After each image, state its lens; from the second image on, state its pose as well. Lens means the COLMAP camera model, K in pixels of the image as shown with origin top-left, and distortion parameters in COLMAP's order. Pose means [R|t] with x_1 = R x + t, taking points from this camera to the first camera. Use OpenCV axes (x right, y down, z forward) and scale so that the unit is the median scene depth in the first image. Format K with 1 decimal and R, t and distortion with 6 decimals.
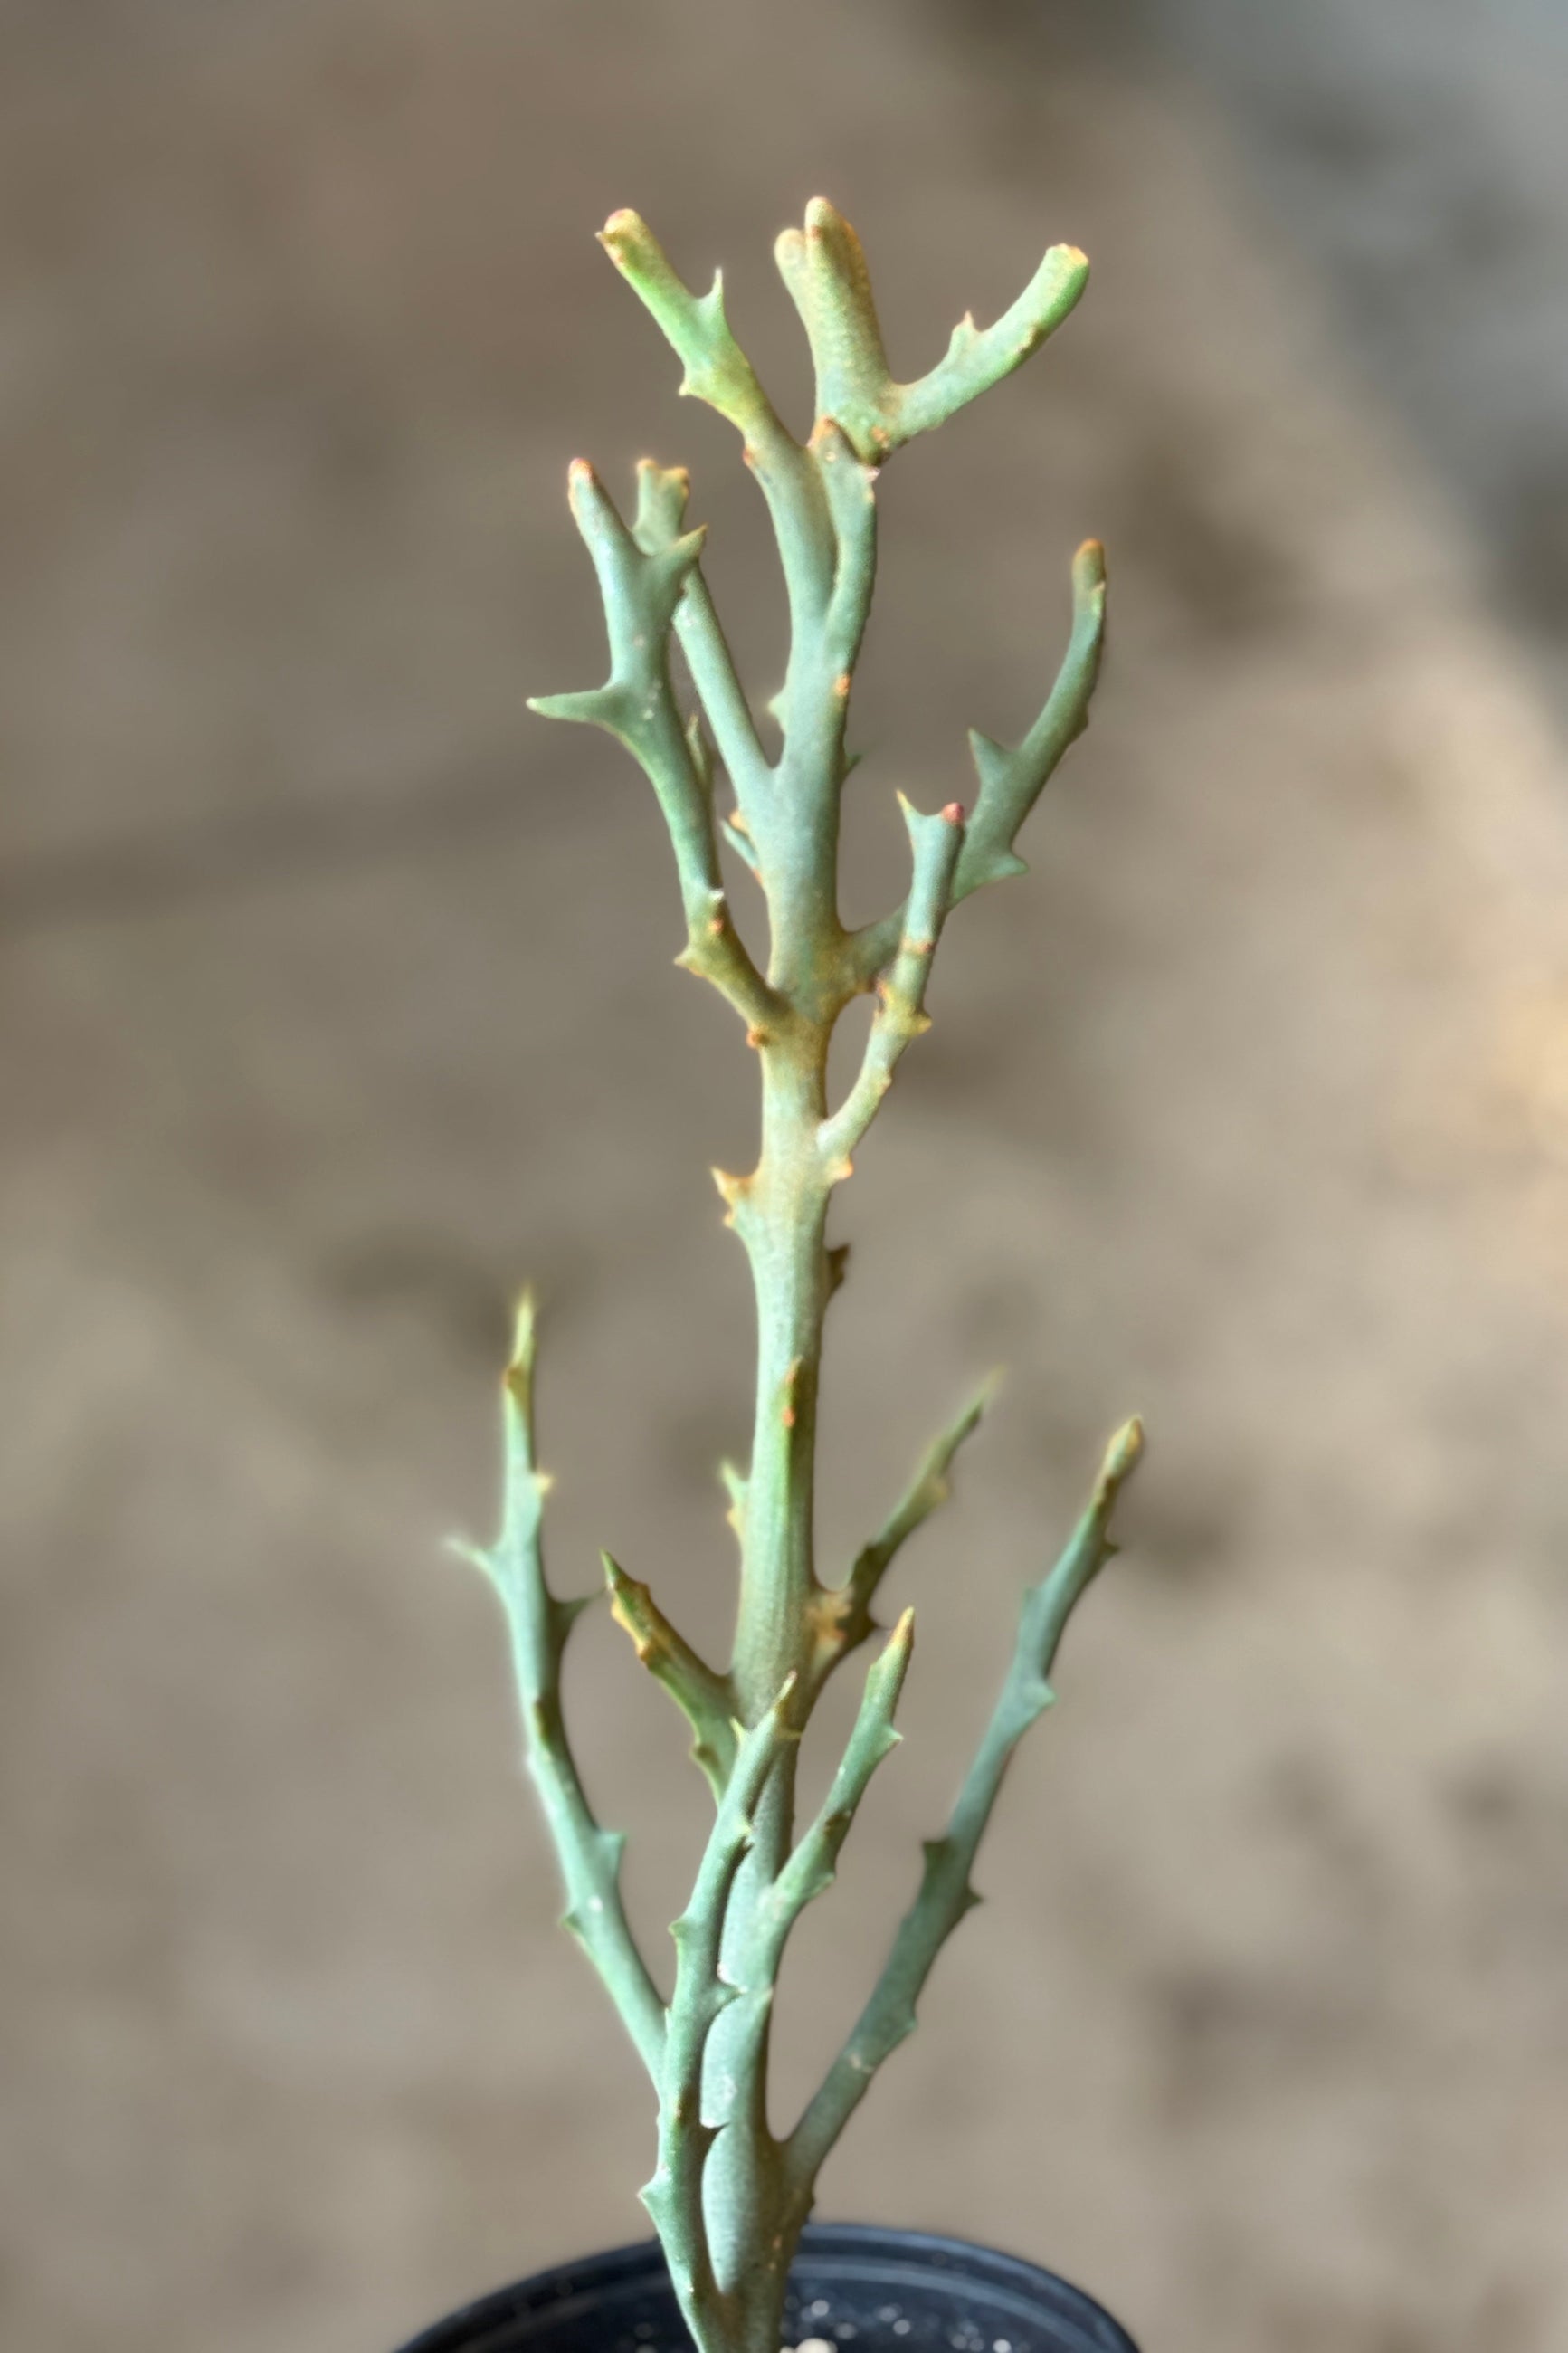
lens RADIAL K [[4341.3, 0, 784.0], [0, 4341.3, 1176.5], [0, 0, 1]] dist [0.147005, -0.050557]
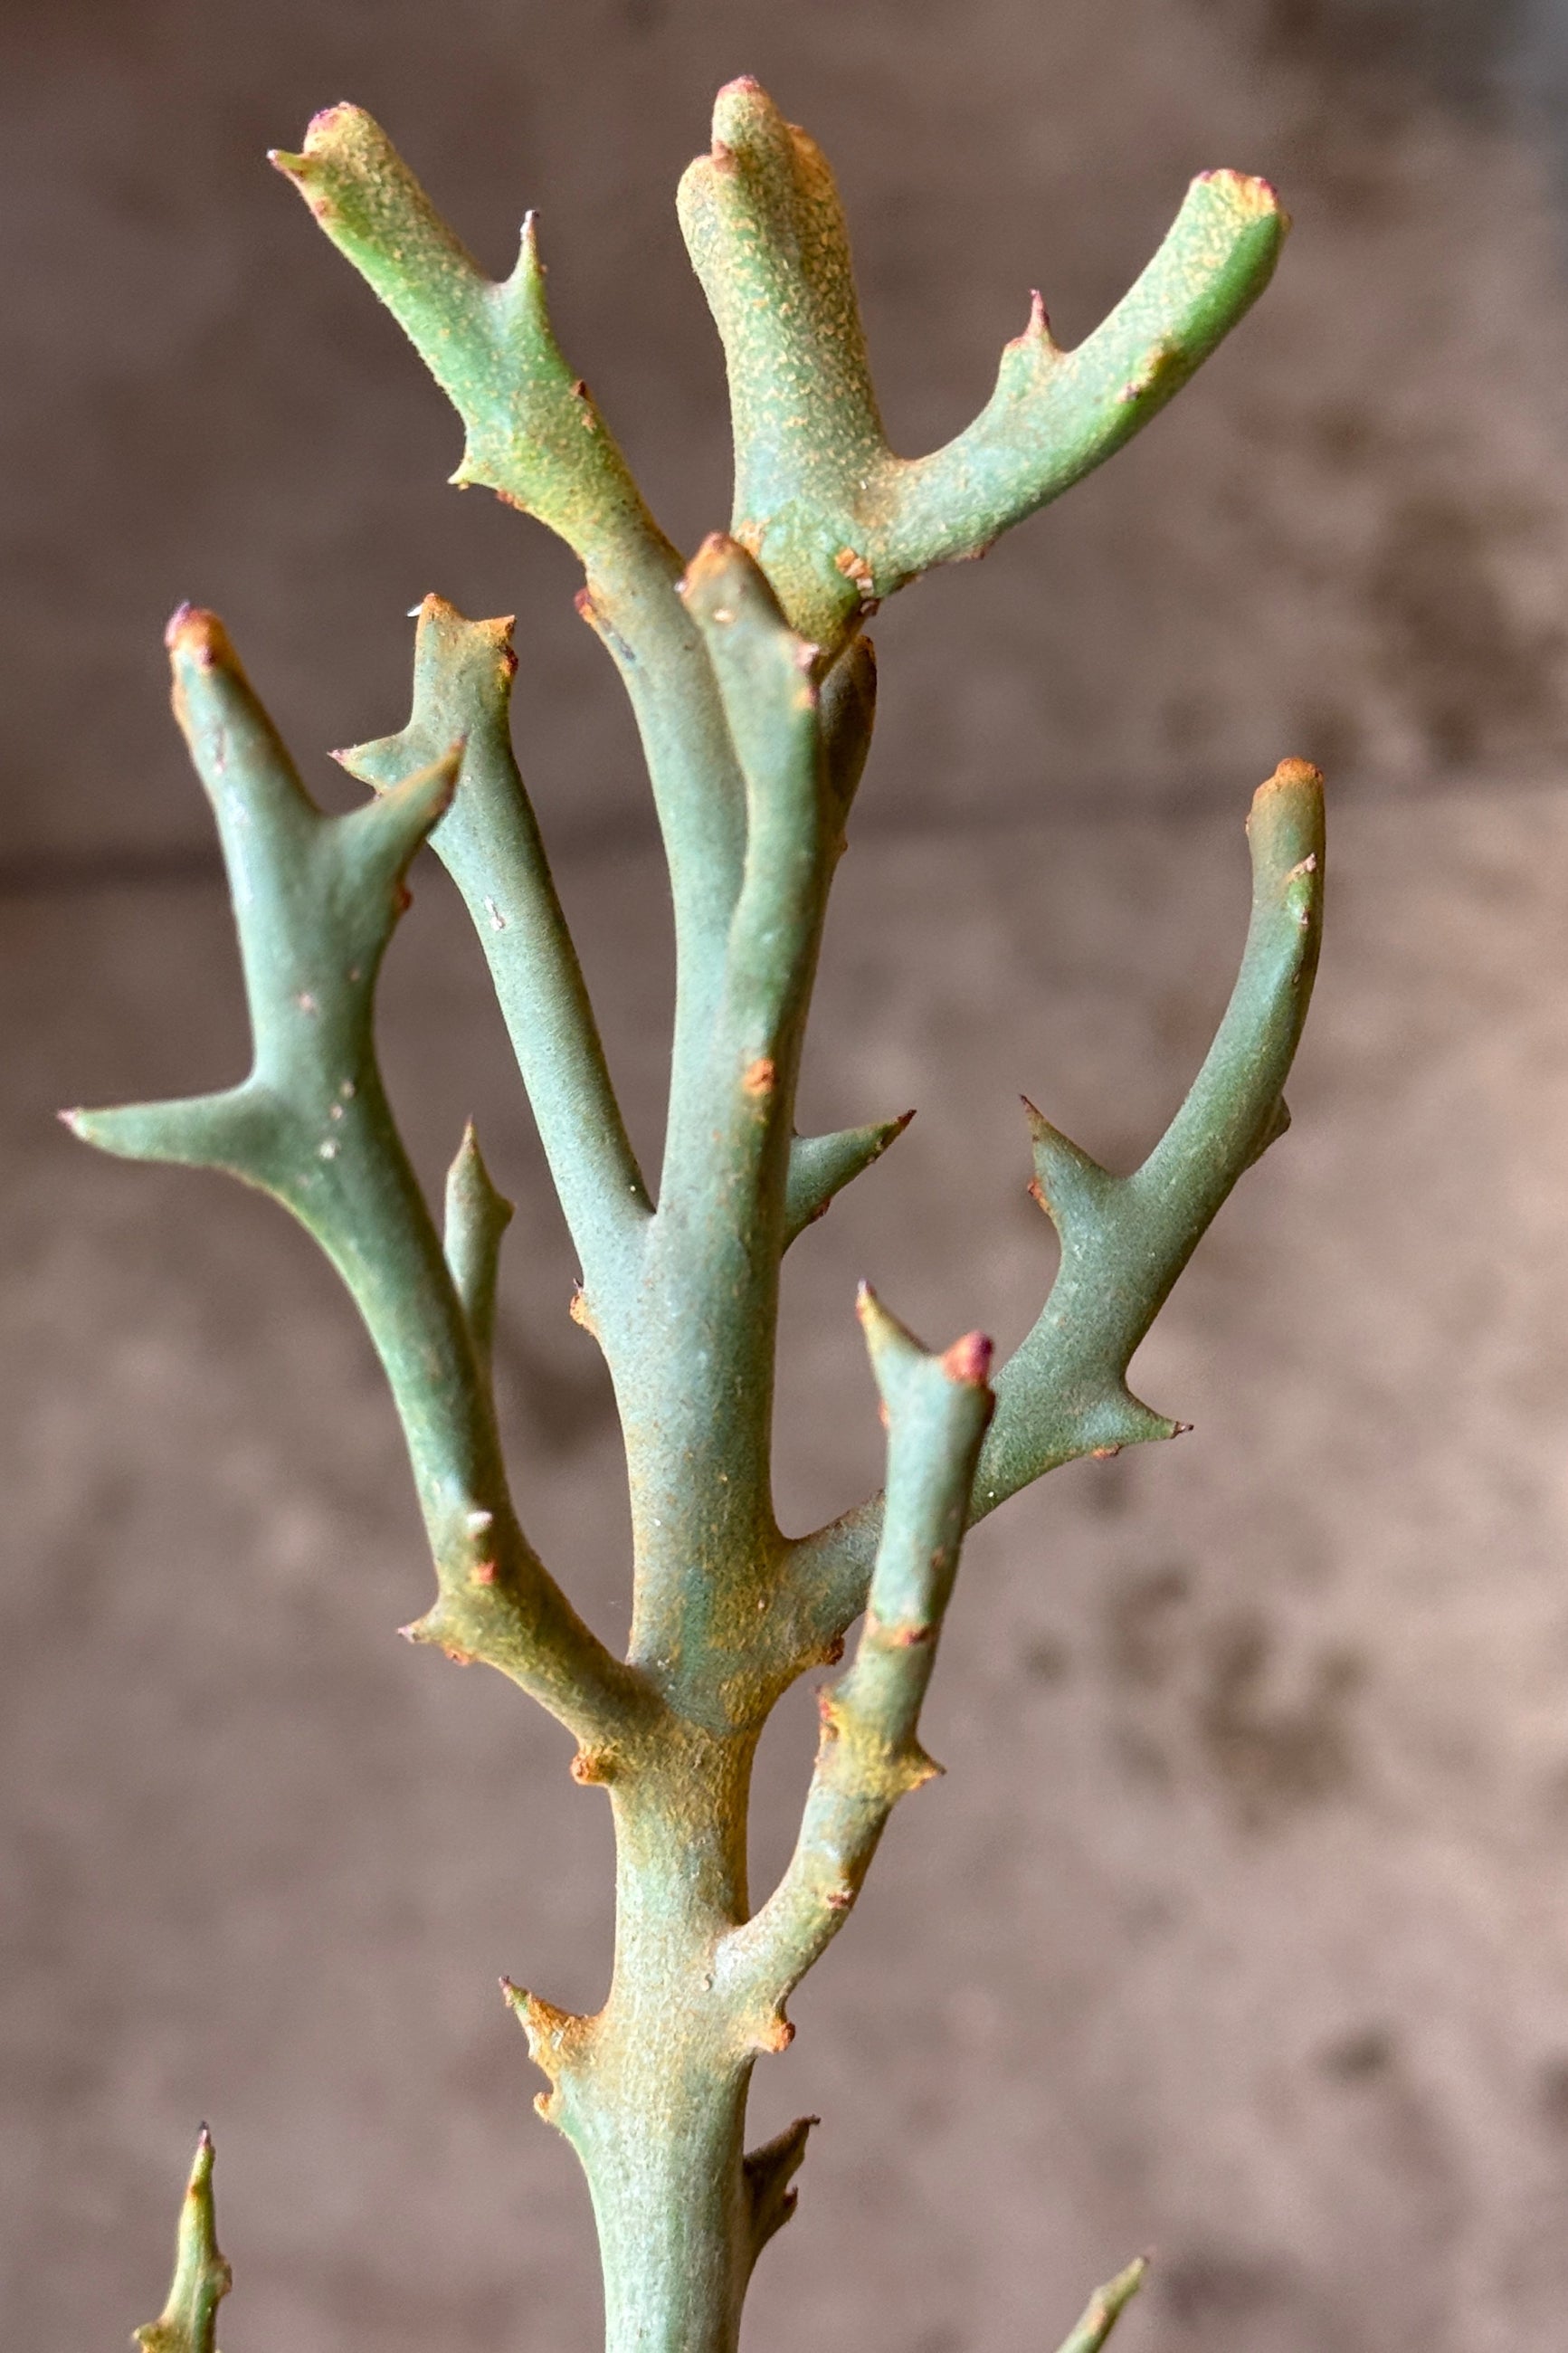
lens RADIAL K [[4341.3, 0, 784.0], [0, 4341.3, 1176.5], [0, 0, 1]] dist [0.147005, -0.050557]
pose [[0.996869, 0.016416, -0.077343, 0.053485], [-0.017585, 0.999741, -0.014455, -0.093640], [0.077086, 0.015770, 0.996900, 0.508647]]
